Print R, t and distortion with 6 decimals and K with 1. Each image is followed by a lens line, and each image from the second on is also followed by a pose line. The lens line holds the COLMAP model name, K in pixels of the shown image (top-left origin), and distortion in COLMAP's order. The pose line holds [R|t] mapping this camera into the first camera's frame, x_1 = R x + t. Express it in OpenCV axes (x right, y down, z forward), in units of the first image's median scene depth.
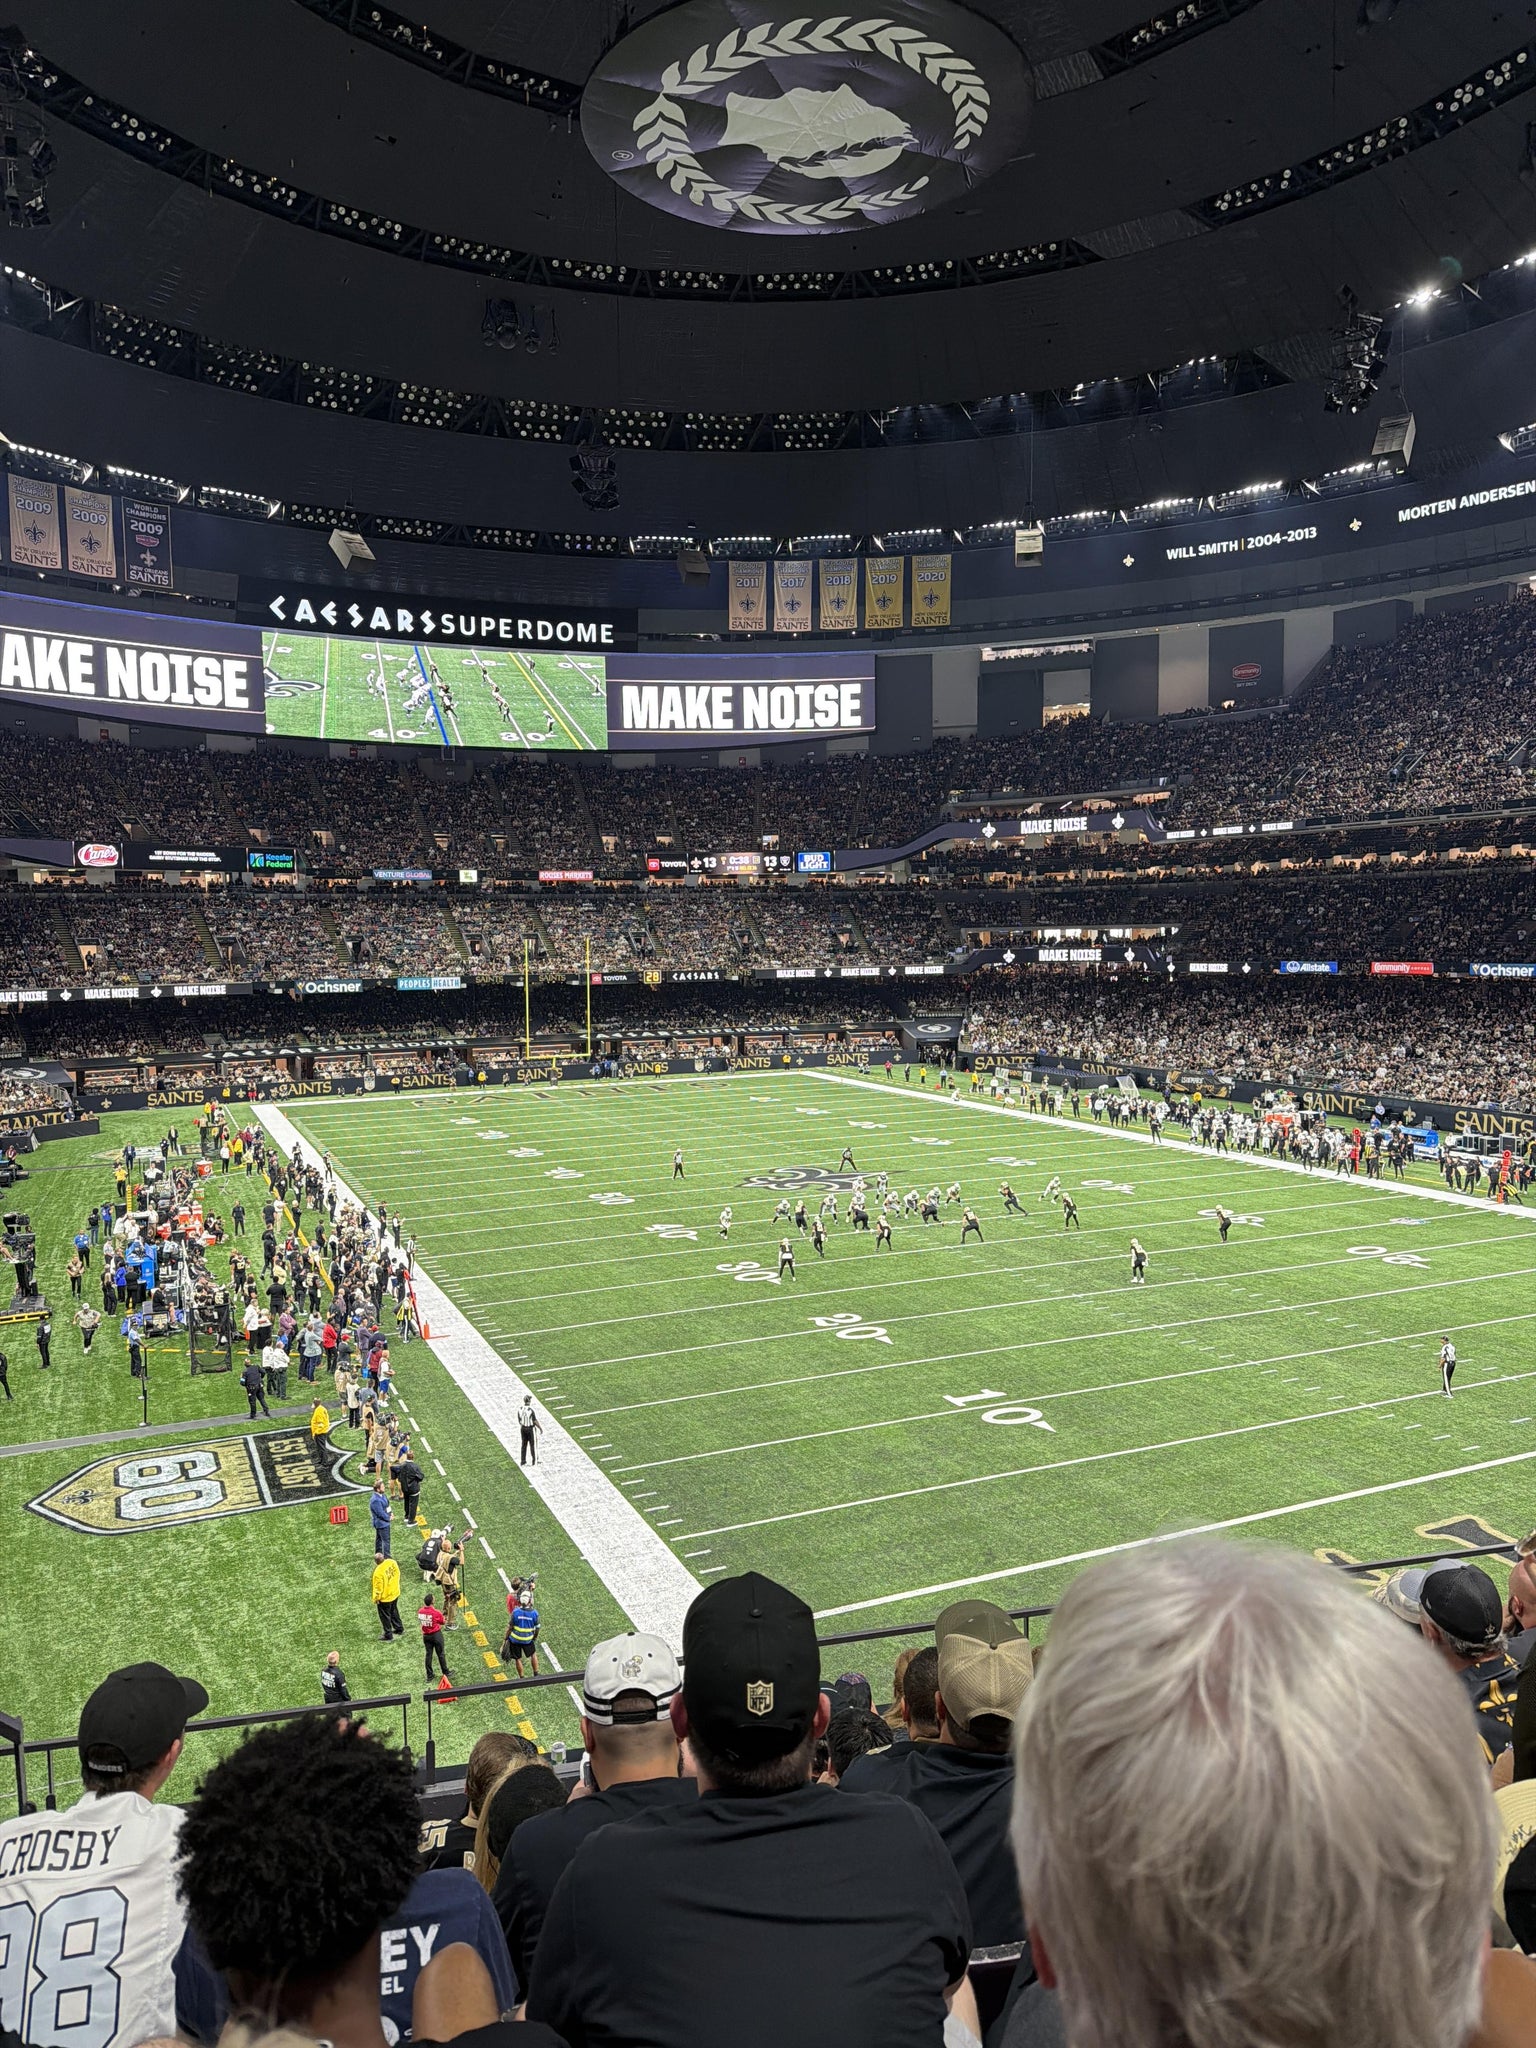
lens RADIAL K [[1406.4, 0, 760.6], [0, 1406.4, 1035.9], [0, 0, 1]] dist [0.165359, -0.336983]
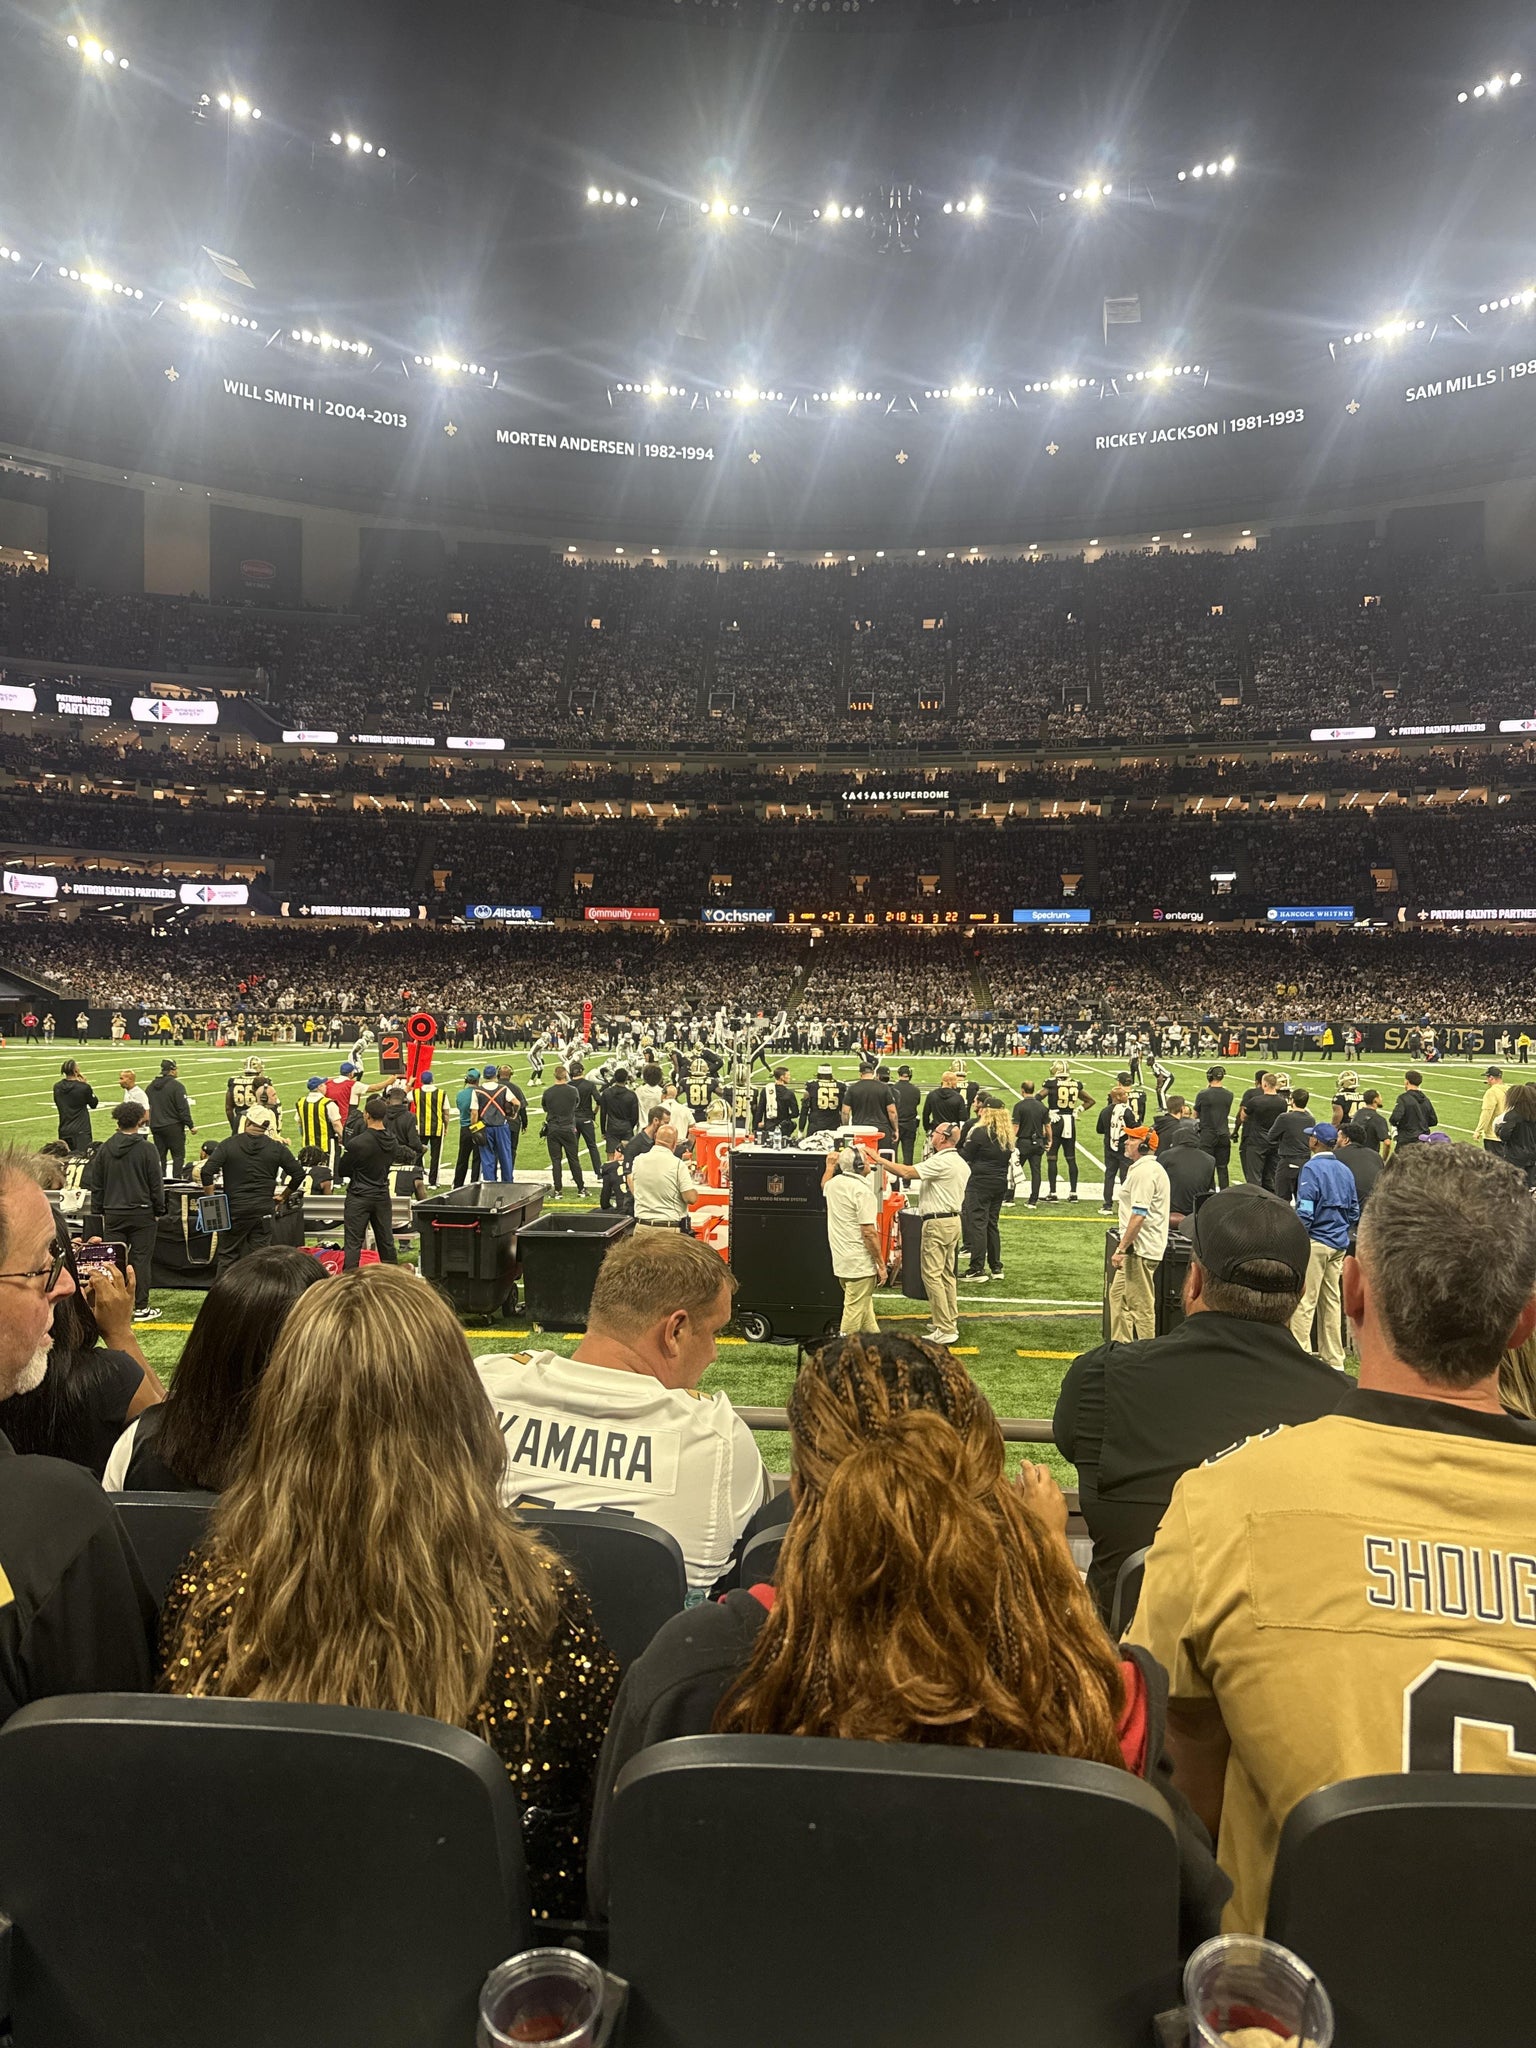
lens RADIAL K [[1439.2, 0, 768.0], [0, 1439.2, 1024.0], [0, 0, 1]] dist [-0.004825, 0.003525]
pose [[0.481869, 0.006608, 0.876218, -0.248201], [0.047443, 0.998308, -0.033619, 0.047087], [-0.874958, 0.057770, 0.480741, 0.390710]]
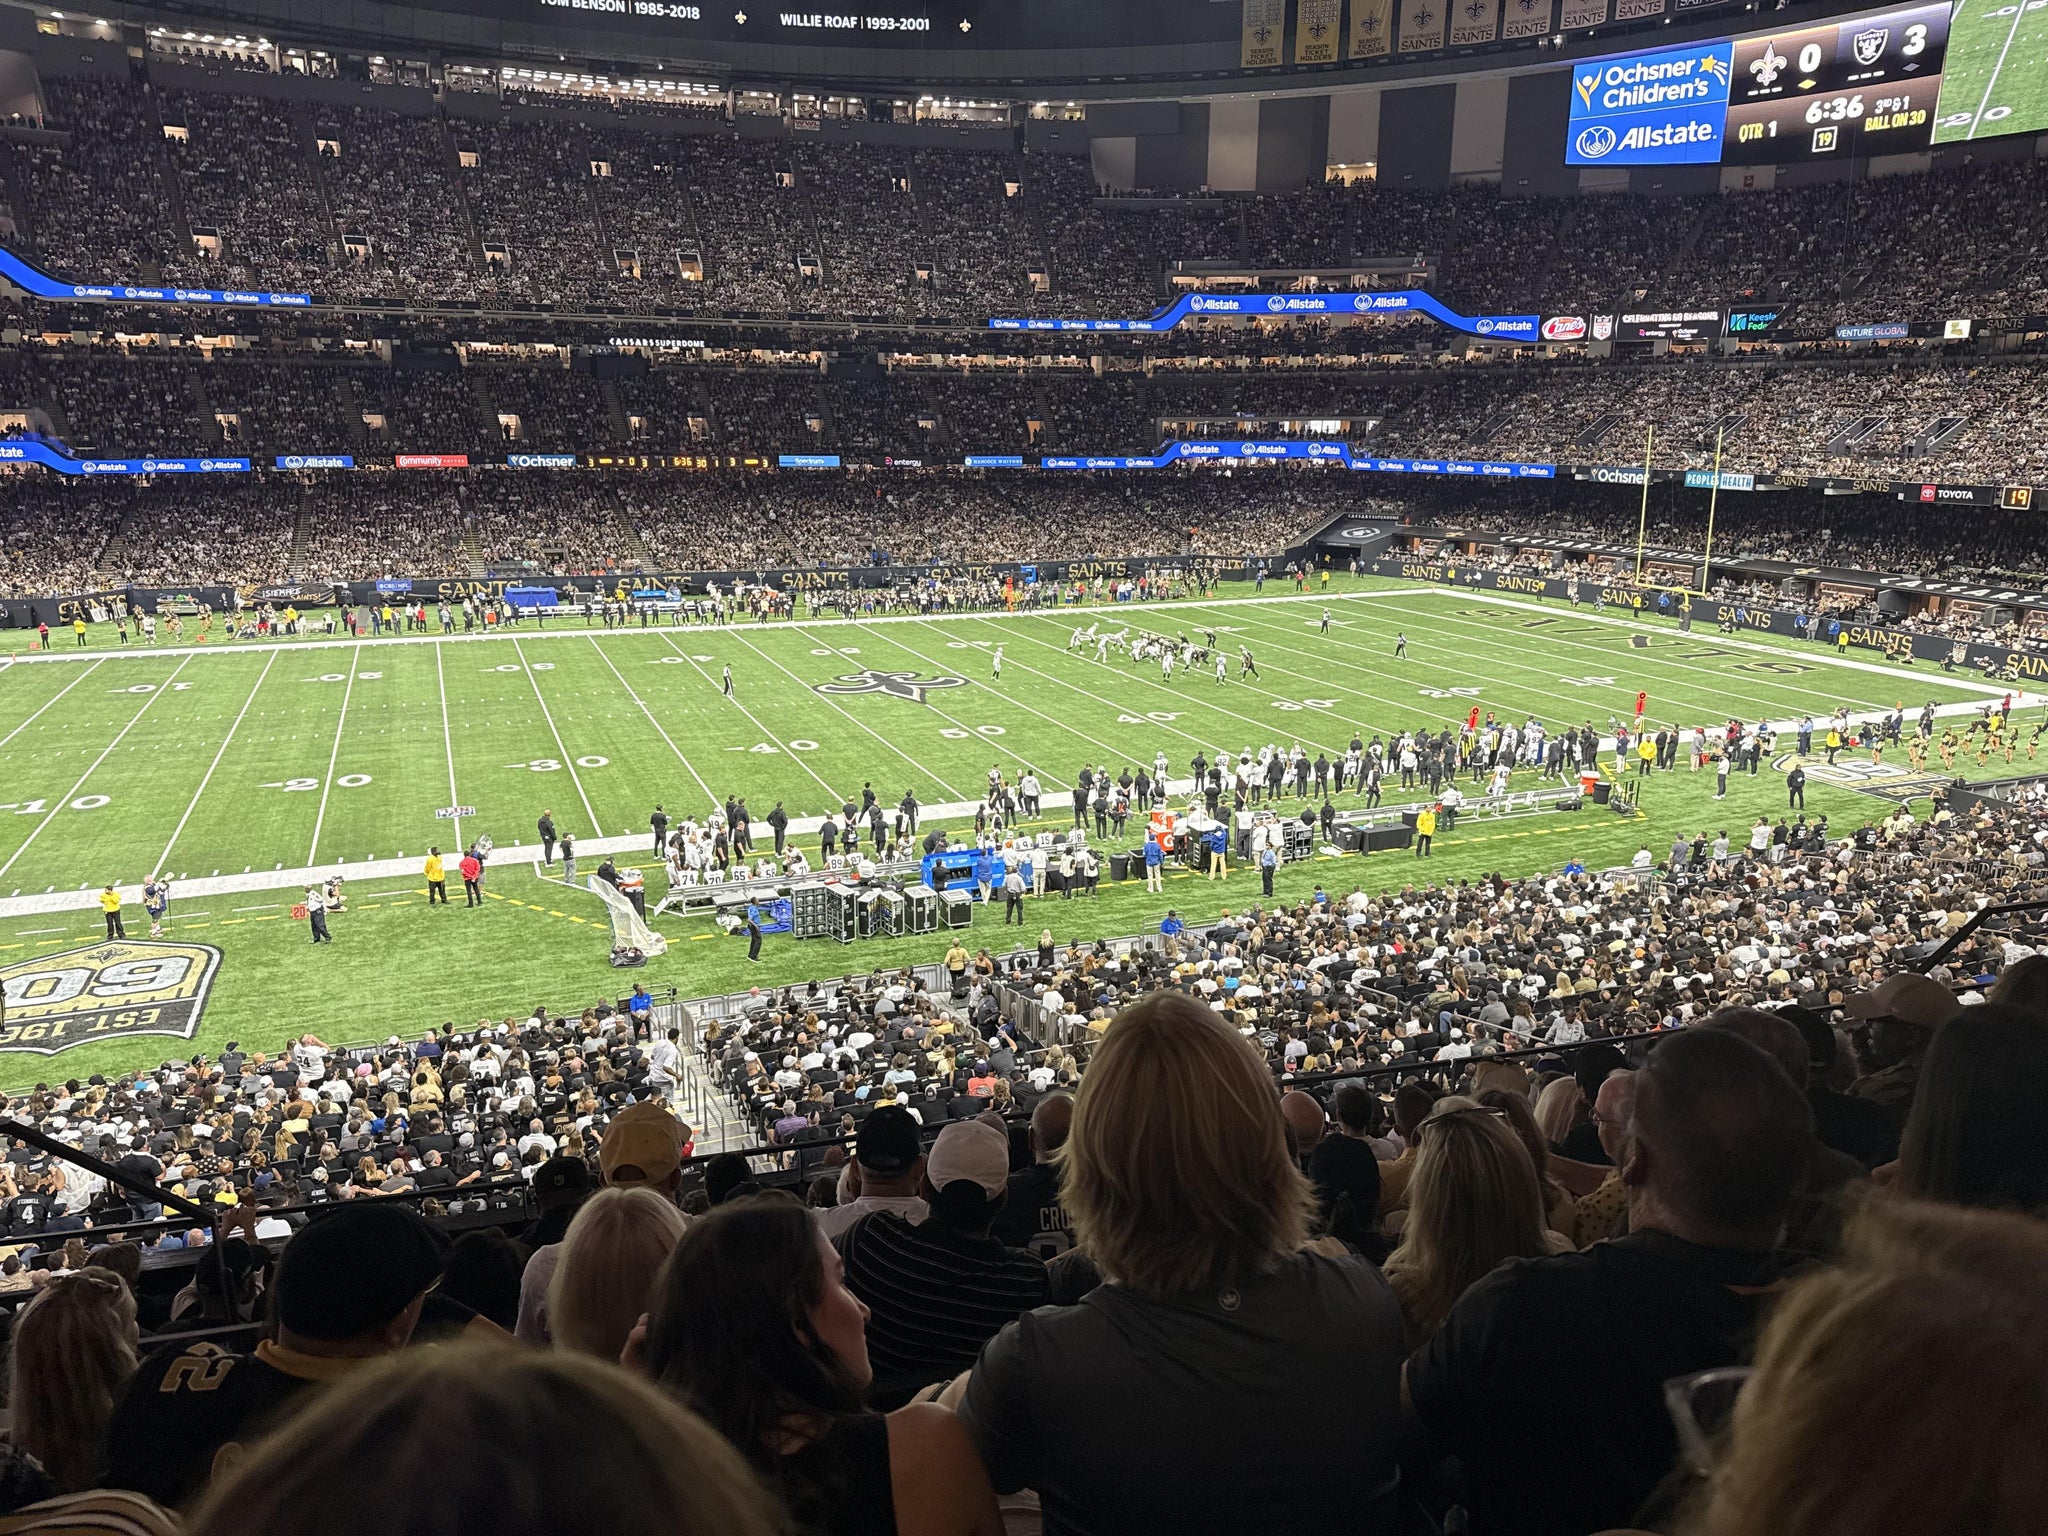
lens RADIAL K [[1471.1, 0, 1013.4], [0, 1471.1, 768.8], [0, 0, 1]] dist [0.001286, -0.007895]
pose [[-0.031699, 0.253831, -0.966729, 0.524216], [-0.077896, 0.963646, 0.255575, -0.053522], [0.996457, 0.083406, -0.010774, 0.562608]]
